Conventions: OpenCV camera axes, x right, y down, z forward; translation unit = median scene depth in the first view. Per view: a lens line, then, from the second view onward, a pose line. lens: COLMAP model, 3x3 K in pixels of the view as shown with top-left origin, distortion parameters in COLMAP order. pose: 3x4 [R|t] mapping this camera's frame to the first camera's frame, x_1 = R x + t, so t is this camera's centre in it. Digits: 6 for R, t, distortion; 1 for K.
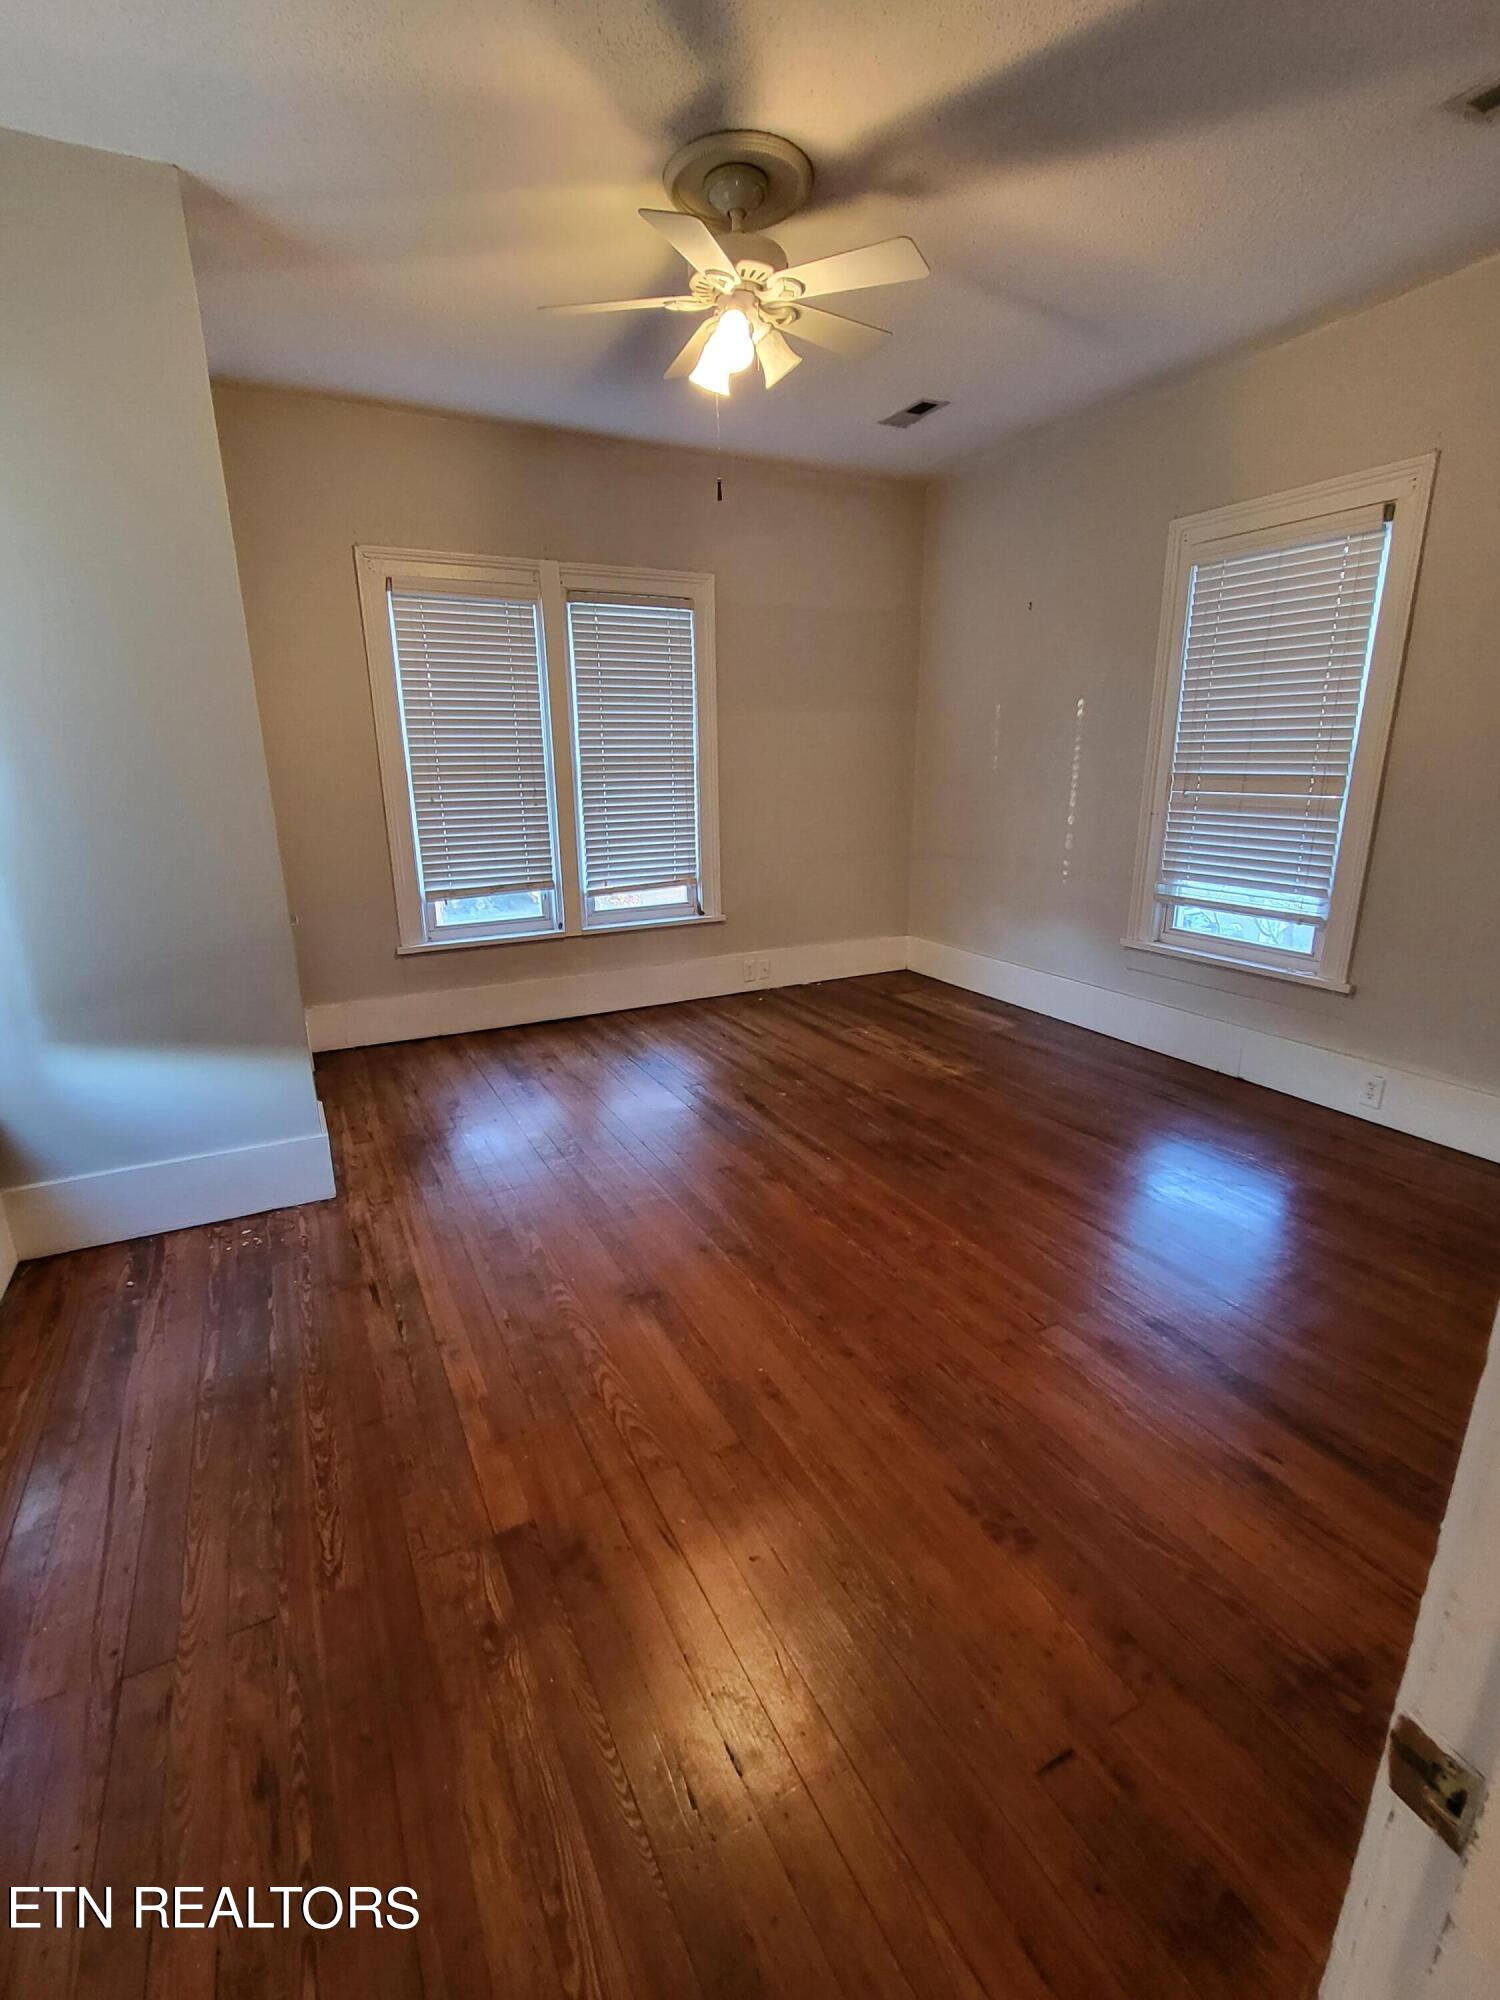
lens RADIAL K [[914.9, 0, 736.1], [0, 914.9, 1002.5], [0, 0, 1]] dist [-0.000889, -0.001039]
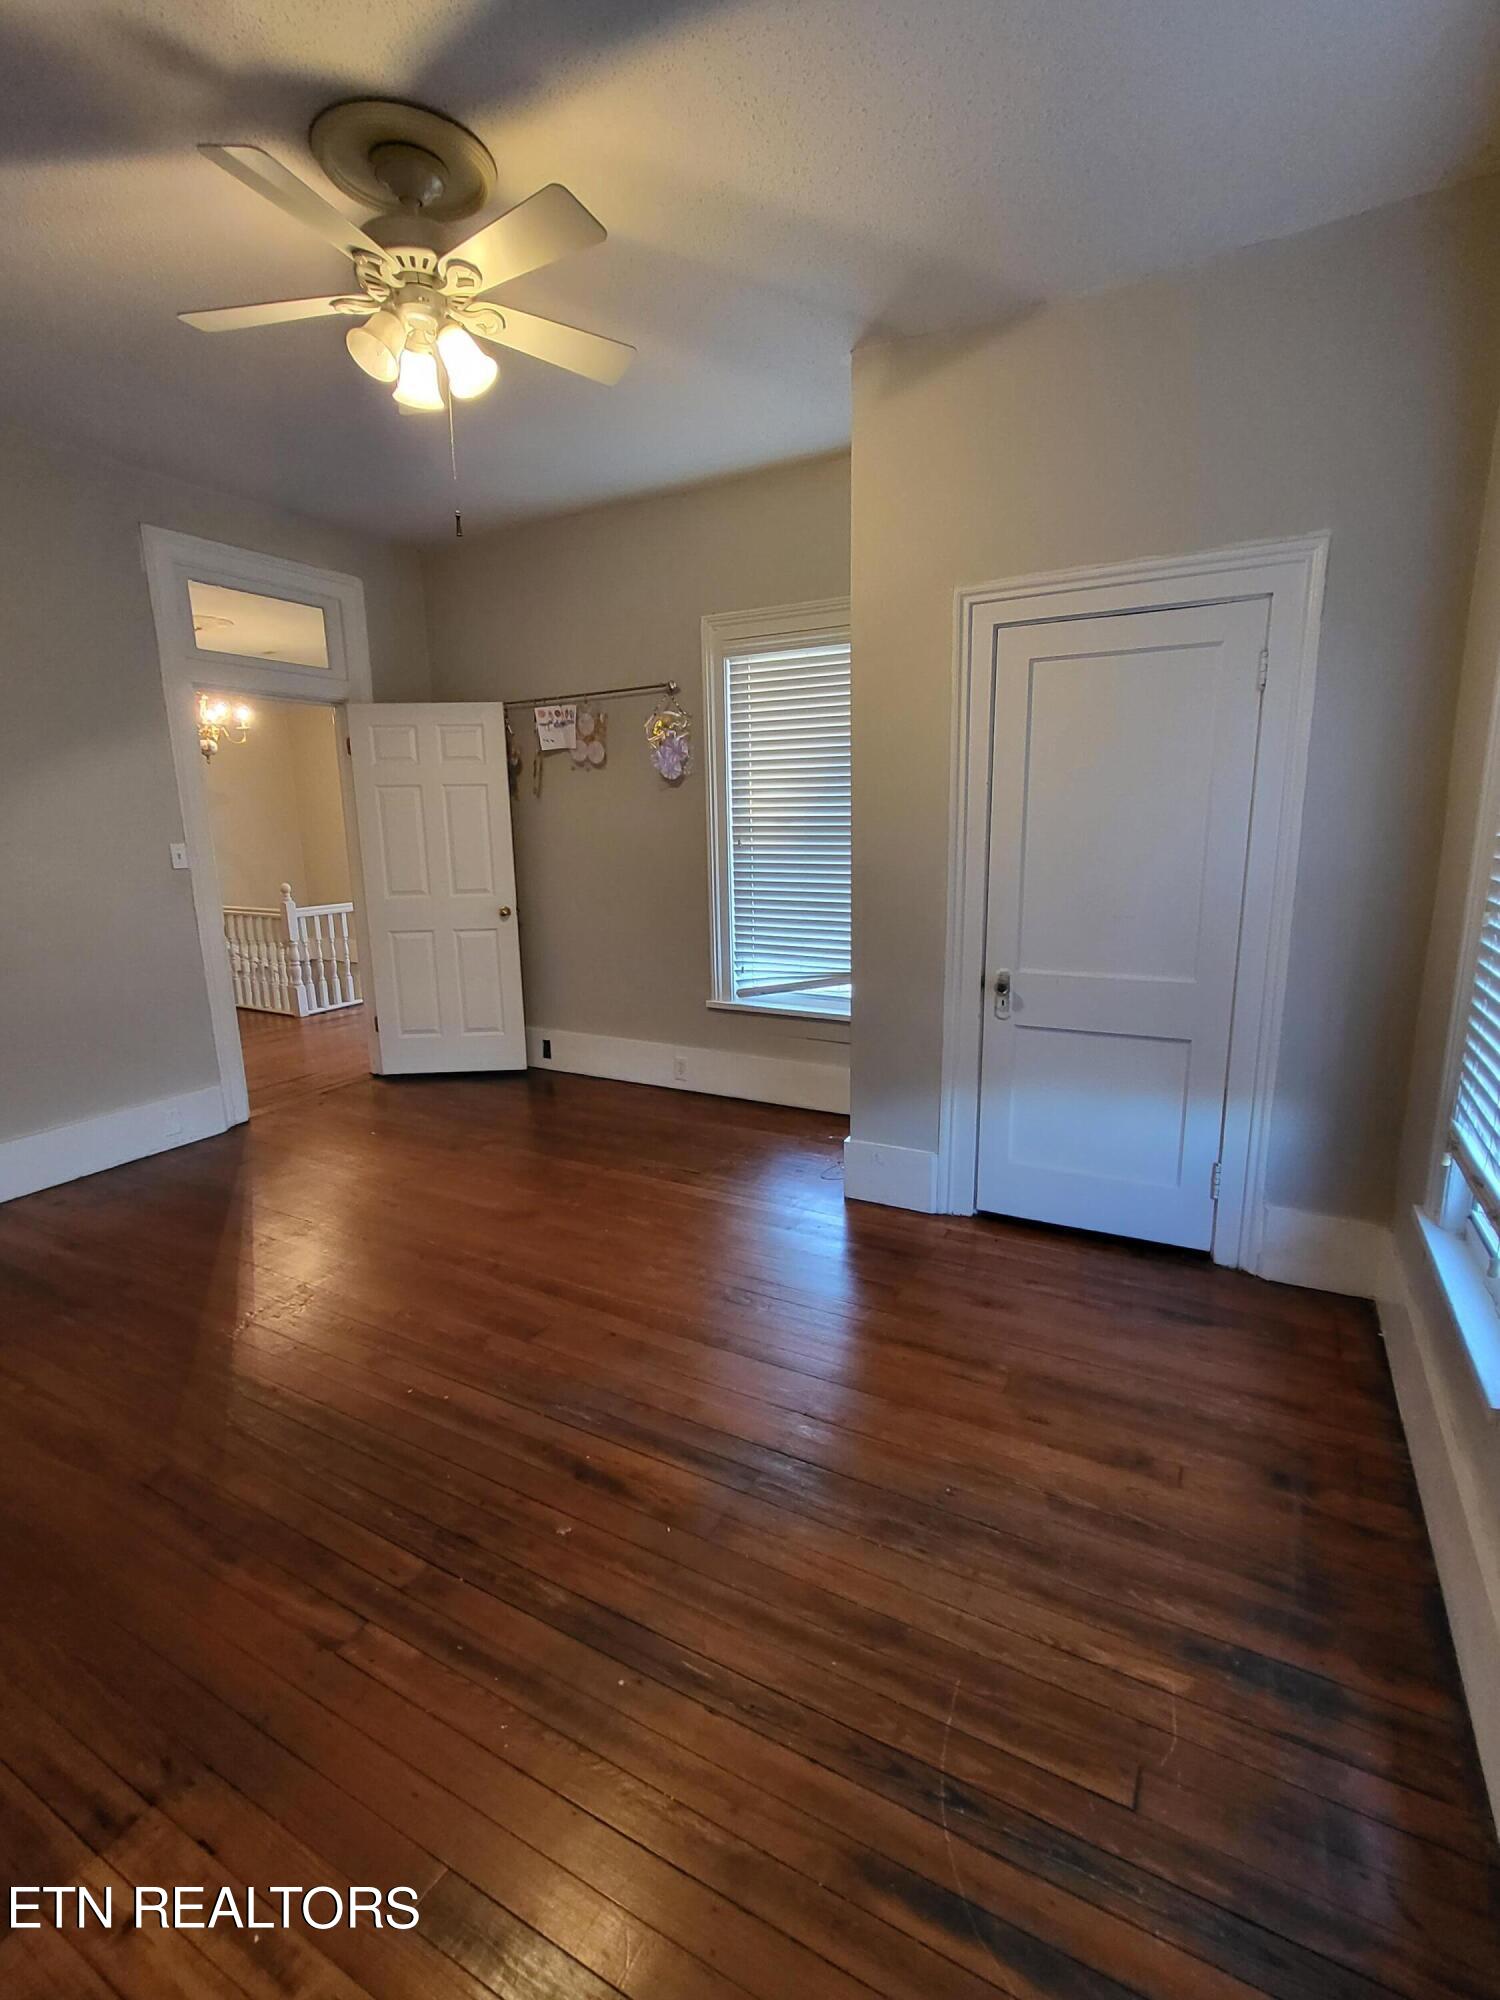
lens RADIAL K [[914.9, 0, 736.1], [0, 914.9, 1002.5], [0, 0, 1]] dist [-0.000889, -0.001039]
pose [[-0.825593, 0.147088, -0.544759, 0.198863], [-0.122130, 0.895964, 0.427005, -0.366481], [0.550891, 0.419064, -0.721737, 1.289144]]
